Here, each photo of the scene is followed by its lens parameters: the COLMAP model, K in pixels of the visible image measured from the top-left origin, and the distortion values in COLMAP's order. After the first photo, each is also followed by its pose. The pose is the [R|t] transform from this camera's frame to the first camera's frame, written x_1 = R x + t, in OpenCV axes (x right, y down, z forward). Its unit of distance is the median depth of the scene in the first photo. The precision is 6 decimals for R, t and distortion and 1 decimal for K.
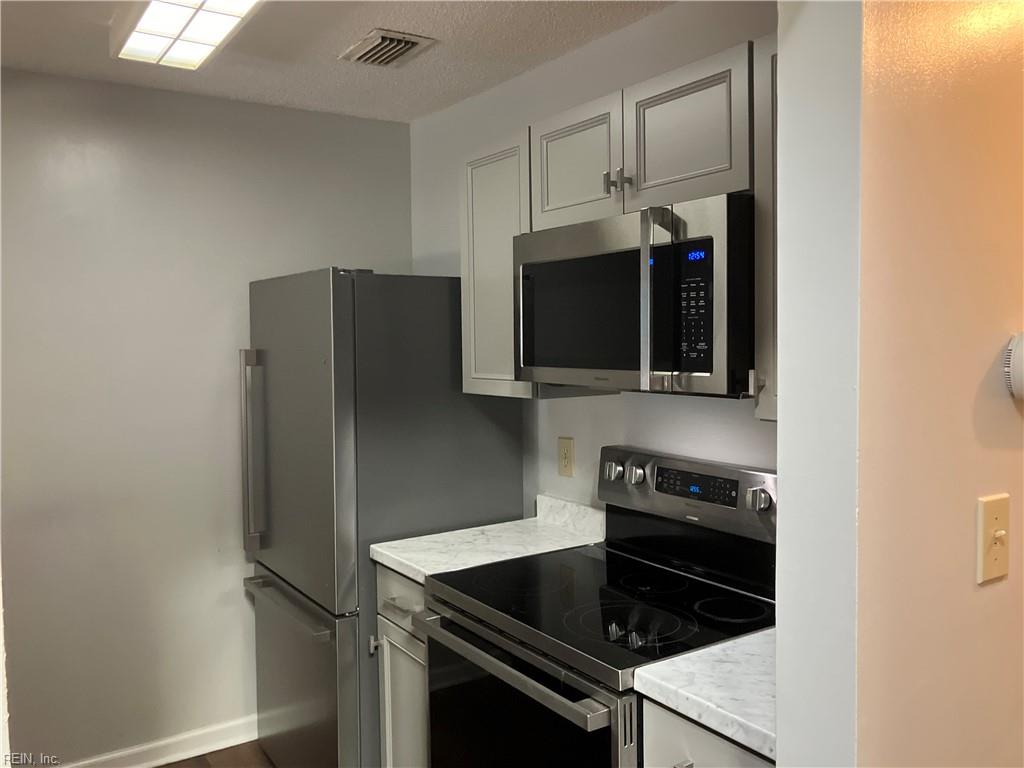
lens RADIAL K [[844.6, 0, 510.6], [0, 844.6, 379.3], [0, 0, 1]] dist [0.024347, -0.025998]
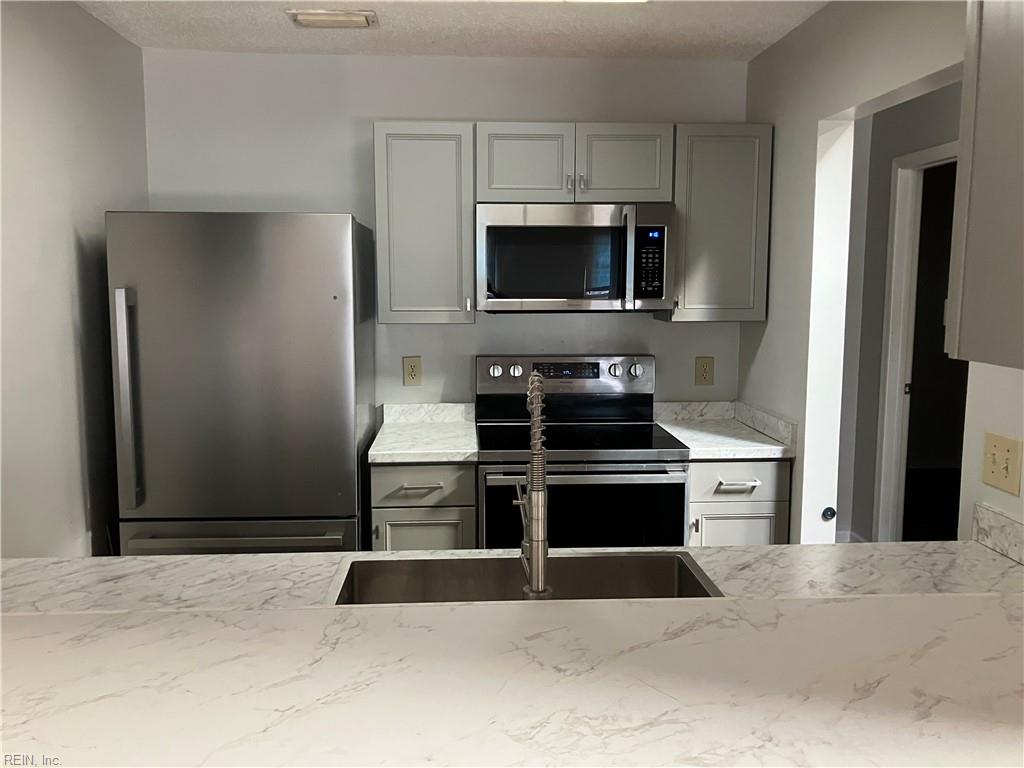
lens RADIAL K [[844.6, 0, 509.9], [0, 844.6, 386.3], [0, 0, 1]] dist [0.024347, -0.025998]
pose [[0.512130, -0.101927, 0.852839, -1.516369], [0.039046, 0.994670, 0.095431, -0.005015], [-0.858020, -0.015573, 0.513380, 0.306494]]
